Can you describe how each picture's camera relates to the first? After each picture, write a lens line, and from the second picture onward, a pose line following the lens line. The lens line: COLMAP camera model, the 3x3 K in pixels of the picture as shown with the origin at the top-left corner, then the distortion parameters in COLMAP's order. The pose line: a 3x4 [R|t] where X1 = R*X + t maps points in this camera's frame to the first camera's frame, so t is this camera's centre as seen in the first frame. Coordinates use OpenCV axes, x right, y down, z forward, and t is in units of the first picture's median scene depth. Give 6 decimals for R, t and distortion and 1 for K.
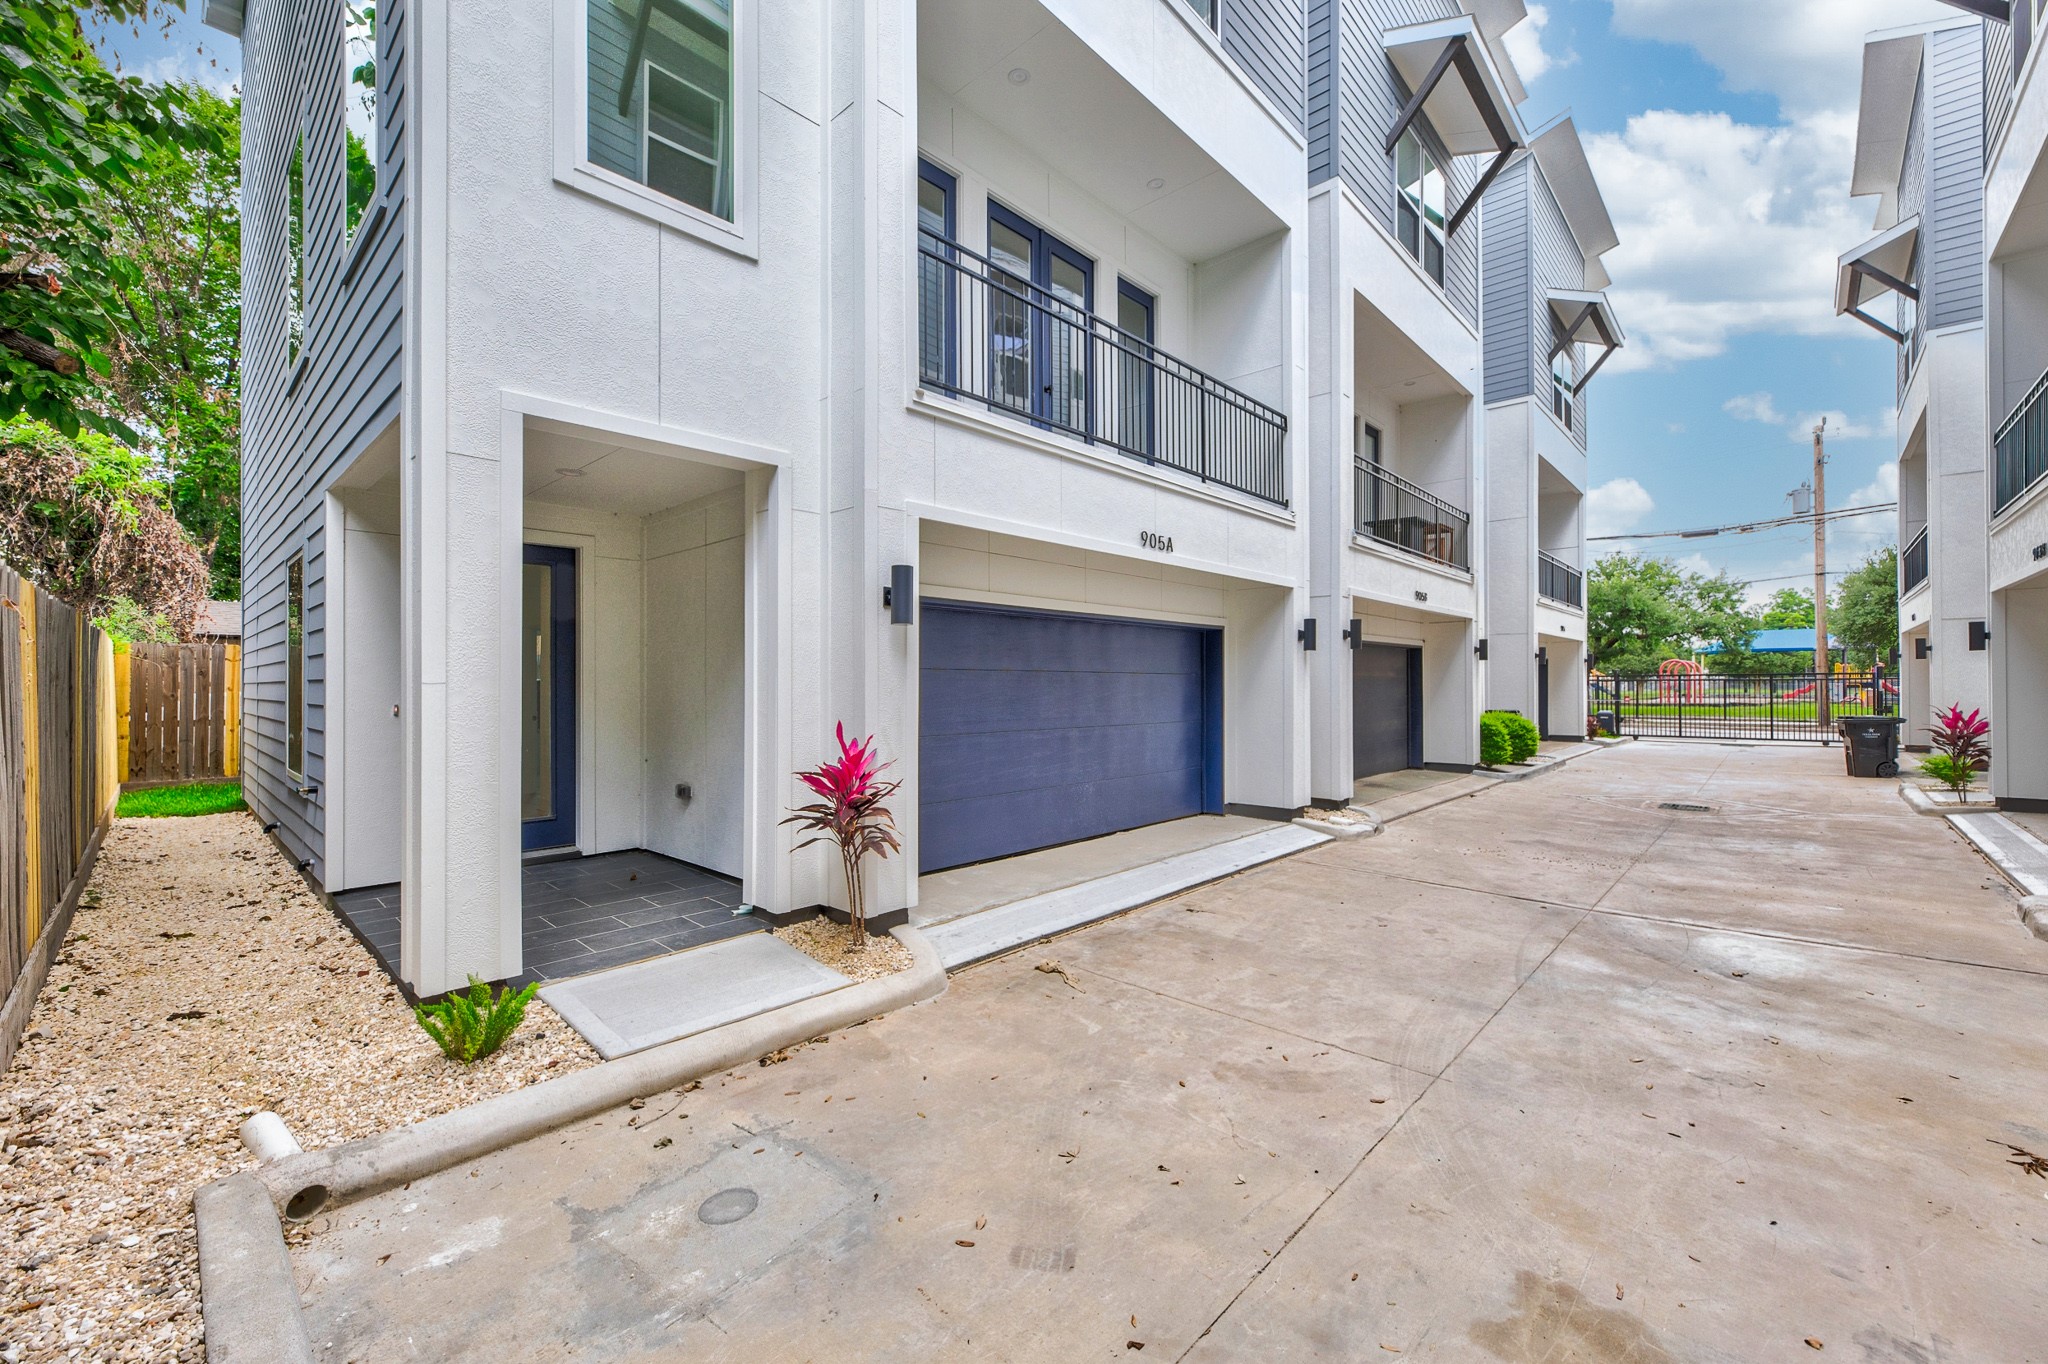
lens RADIAL K [[825.8, 0, 1037.4], [0, 825.8, 678.4], [0, 0, 1]] dist [-0.000582, 0.000909]
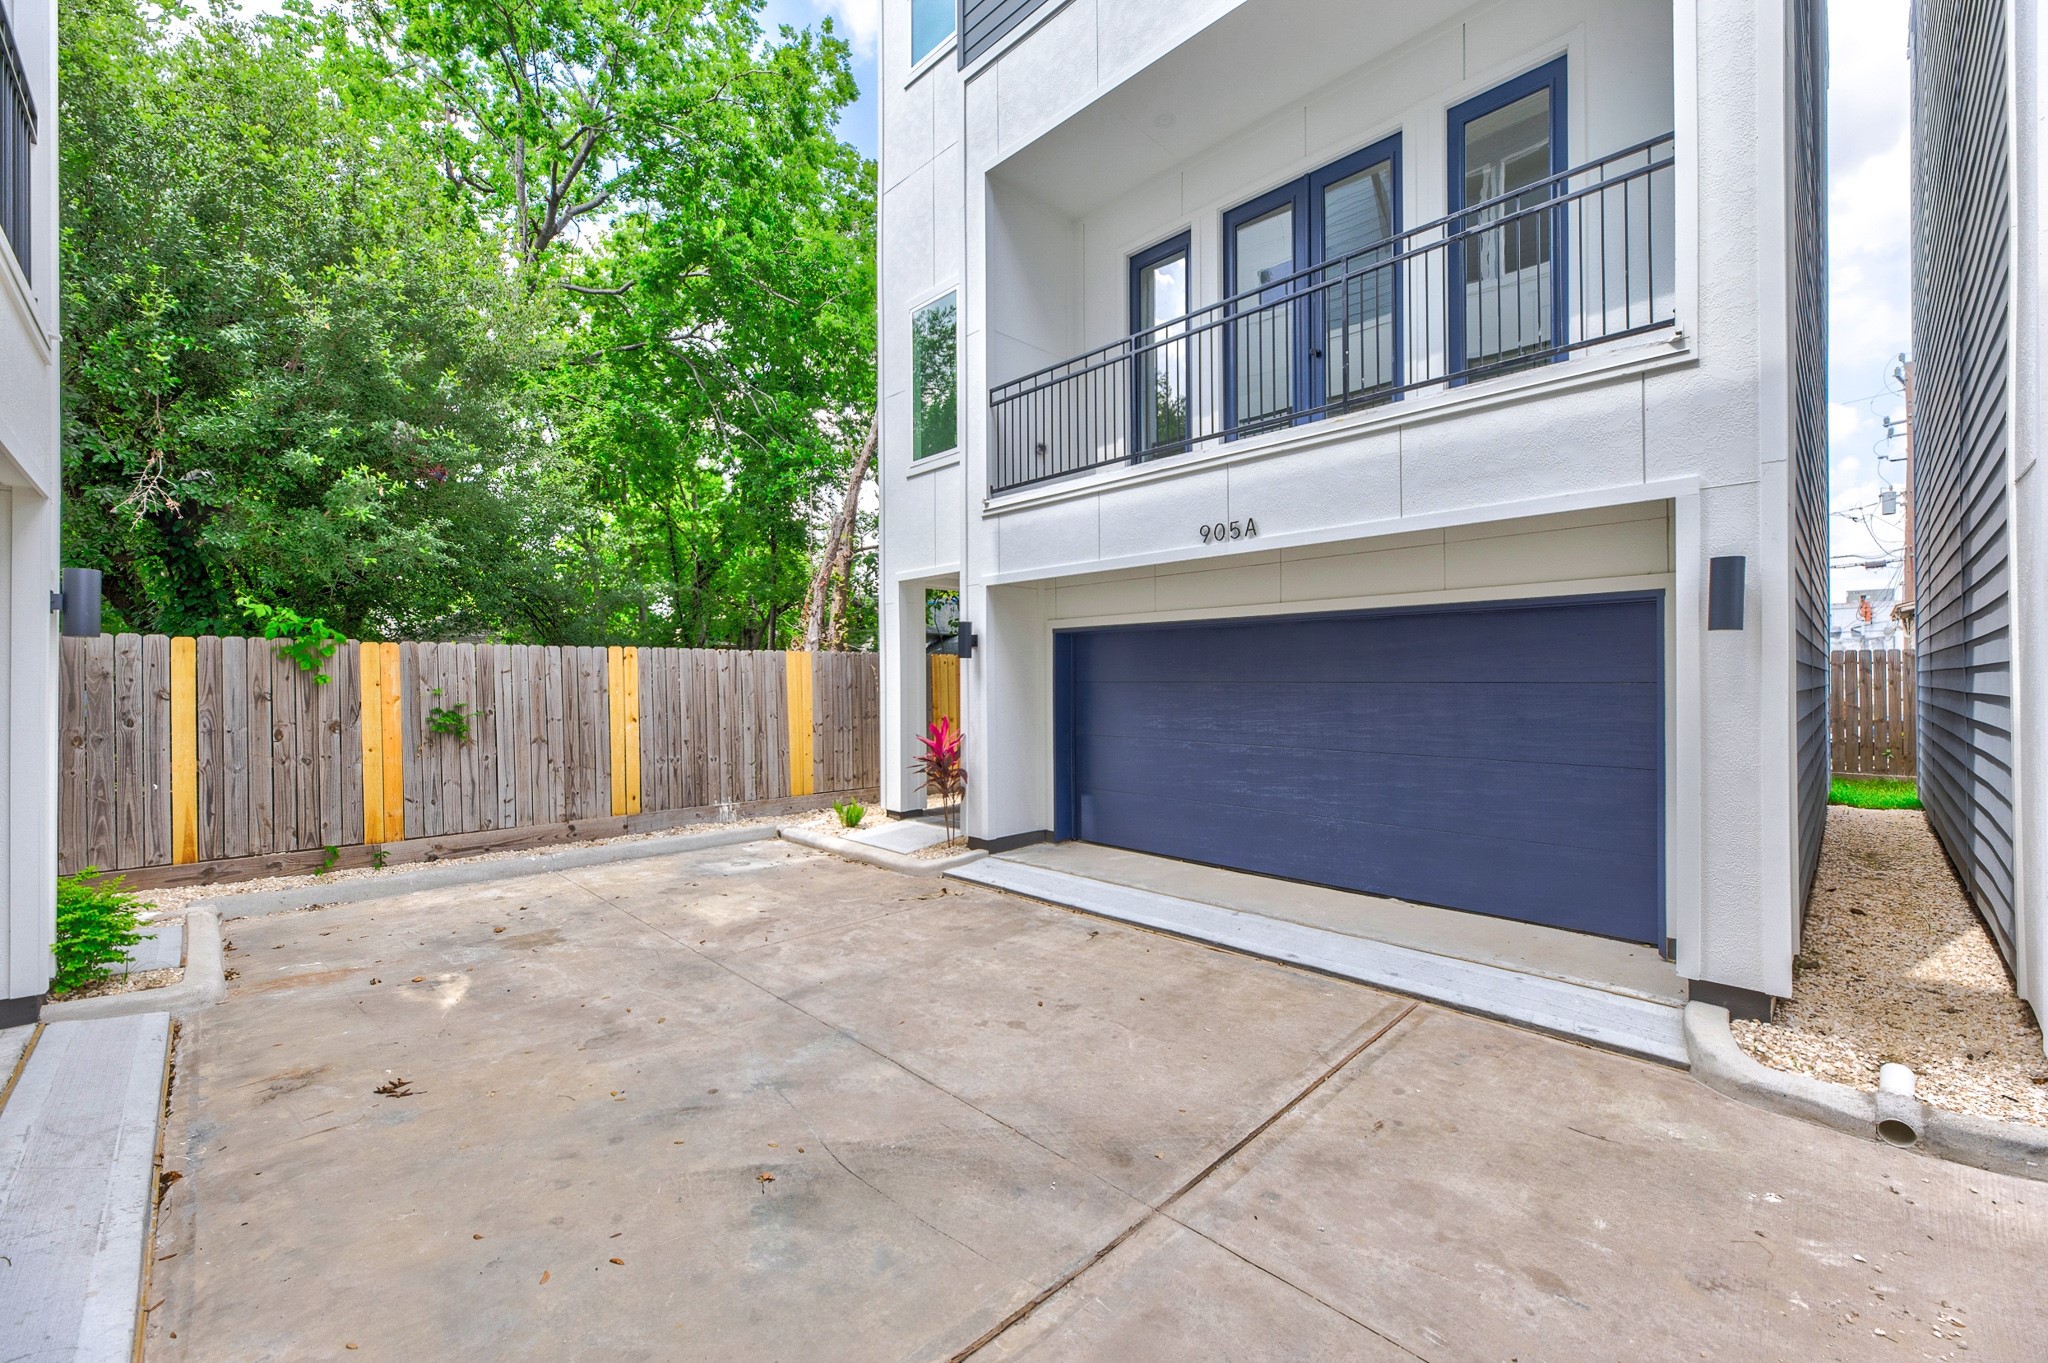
lens RADIAL K [[825.8, 0, 1037.4], [0, 825.8, 677.9], [0, 0, 1]] dist [-0.000582, 0.000909]
pose [[-0.042821, -0.000374, -0.999083, 0.995039], [0.011830, 0.999930, -0.000882, -0.016604], [0.999013, -0.011857, -0.042813, 0.838077]]
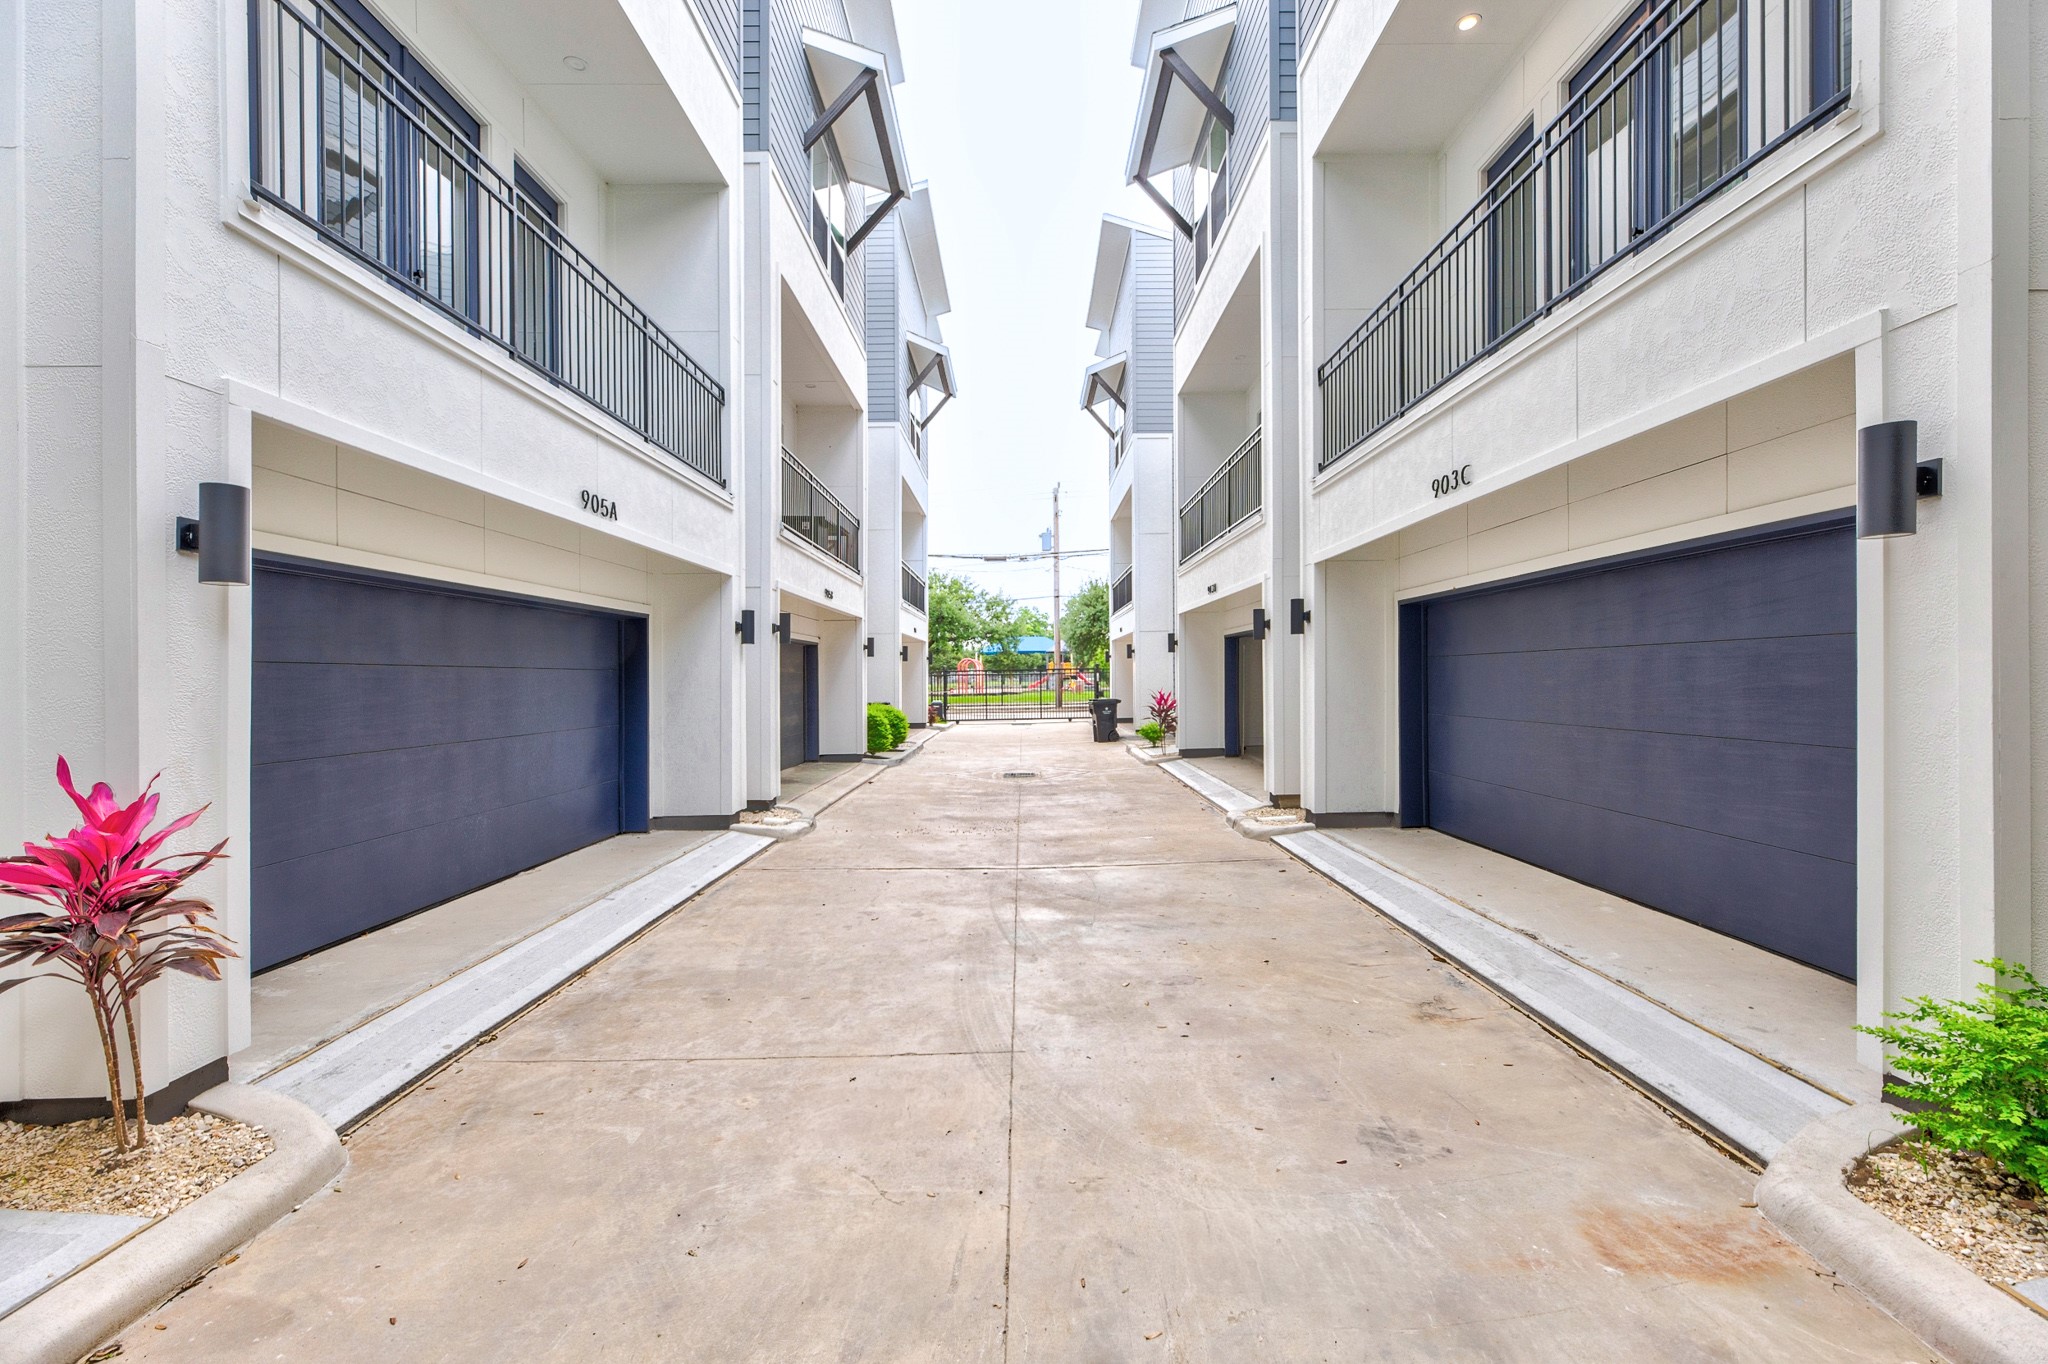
lens RADIAL K [[830.2, 0, 1043.2], [0, 830.2, 675.8], [0, 0, 1]] dist [-0.001348, 0.000062]
pose [[0.719478, -0.007710, 0.694472, -0.105758], [0.007768, 0.999965, 0.003054, 0.002639], [-0.694472, 0.003197, 0.719513, 0.108288]]
